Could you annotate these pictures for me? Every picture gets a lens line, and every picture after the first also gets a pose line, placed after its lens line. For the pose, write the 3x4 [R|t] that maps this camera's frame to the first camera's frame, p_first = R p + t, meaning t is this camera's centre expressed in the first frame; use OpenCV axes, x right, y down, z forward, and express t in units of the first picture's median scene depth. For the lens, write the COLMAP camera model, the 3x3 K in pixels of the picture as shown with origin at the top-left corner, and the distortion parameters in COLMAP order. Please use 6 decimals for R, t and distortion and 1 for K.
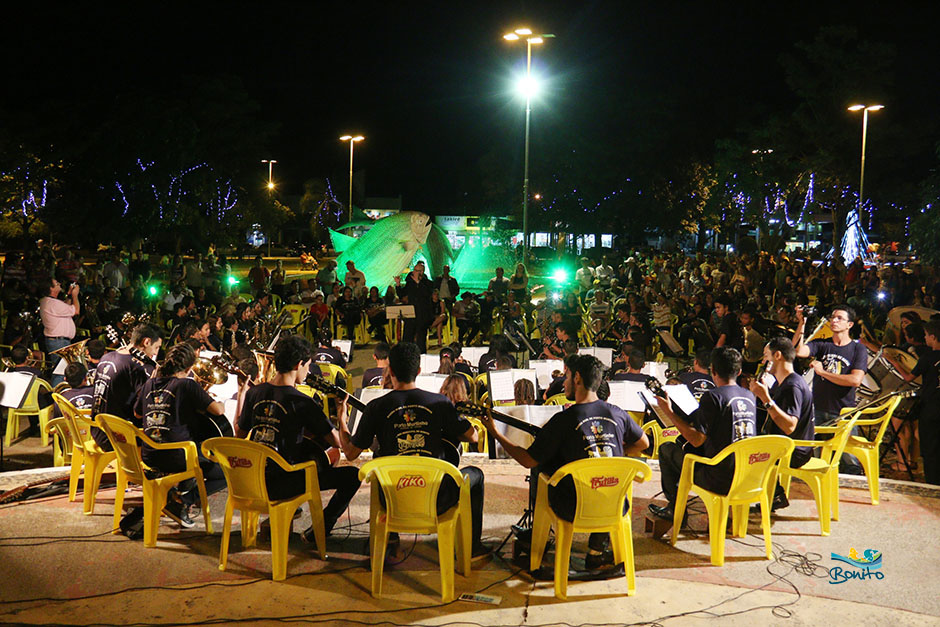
lens RADIAL K [[840.3, 0, 471.9], [0, 840.3, 317.2], [0, 0, 1]] dist [-0.082555, 0.064138]
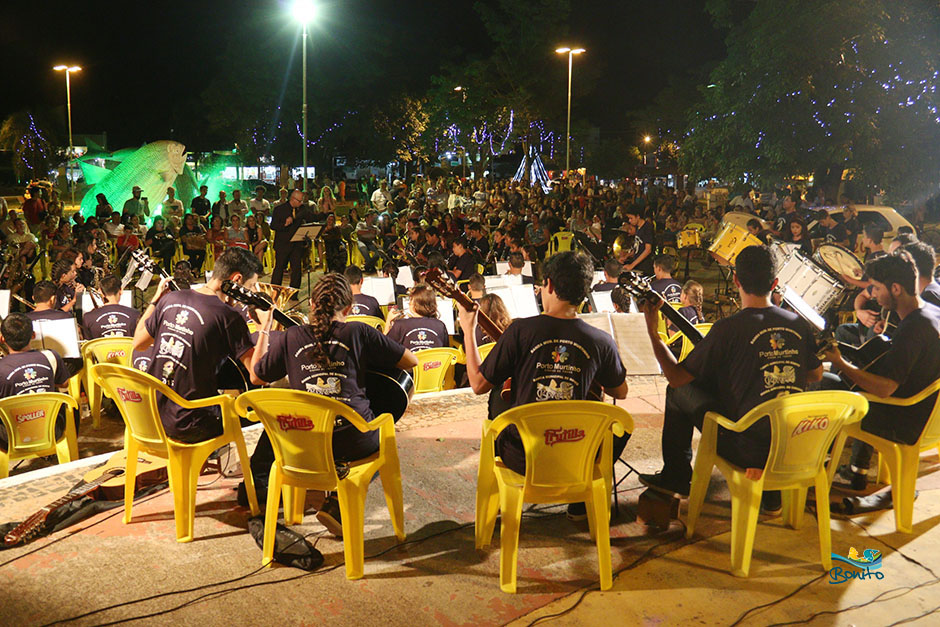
lens RADIAL K [[762.0, 0, 473.9], [0, 762.0, 310.4], [0, 0, 1]] dist [-0.144833, 0.083030]
pose [[0.926017, -0.075659, 0.369822, -0.097381], [0.042773, 0.994429, 0.096341, 0.002238], [-0.375050, -0.073395, 0.924094, 0.082345]]
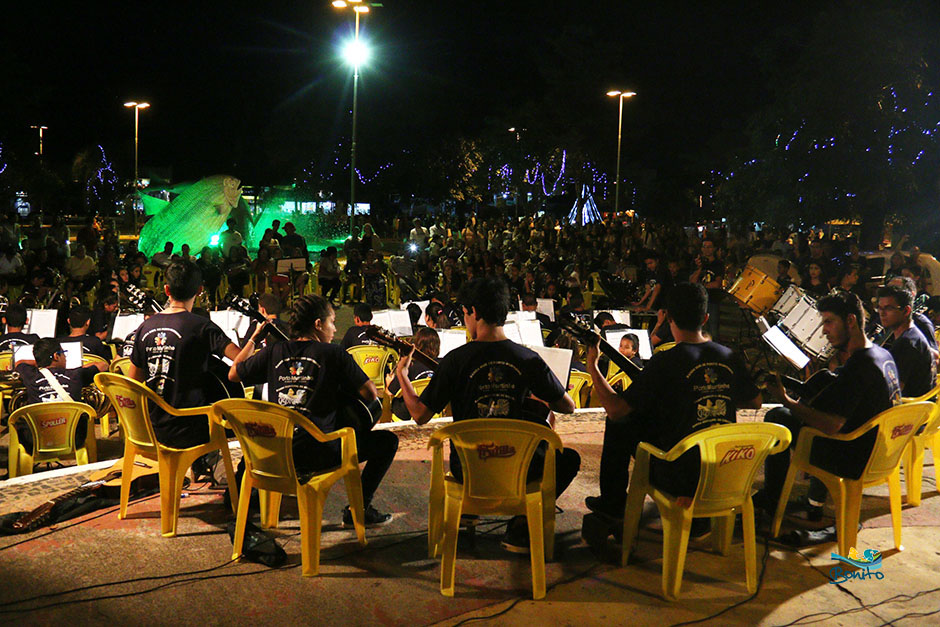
lens RADIAL K [[762.0, 0, 471.0], [0, 762.0, 311.0], [0, 0, 1]] dist [-0.144833, 0.083030]
pose [[0.952492, -0.031110, 0.302971, -0.086029], [0.018548, 0.998848, 0.044252, 0.003690], [-0.303999, -0.036531, 0.951972, 0.065805]]
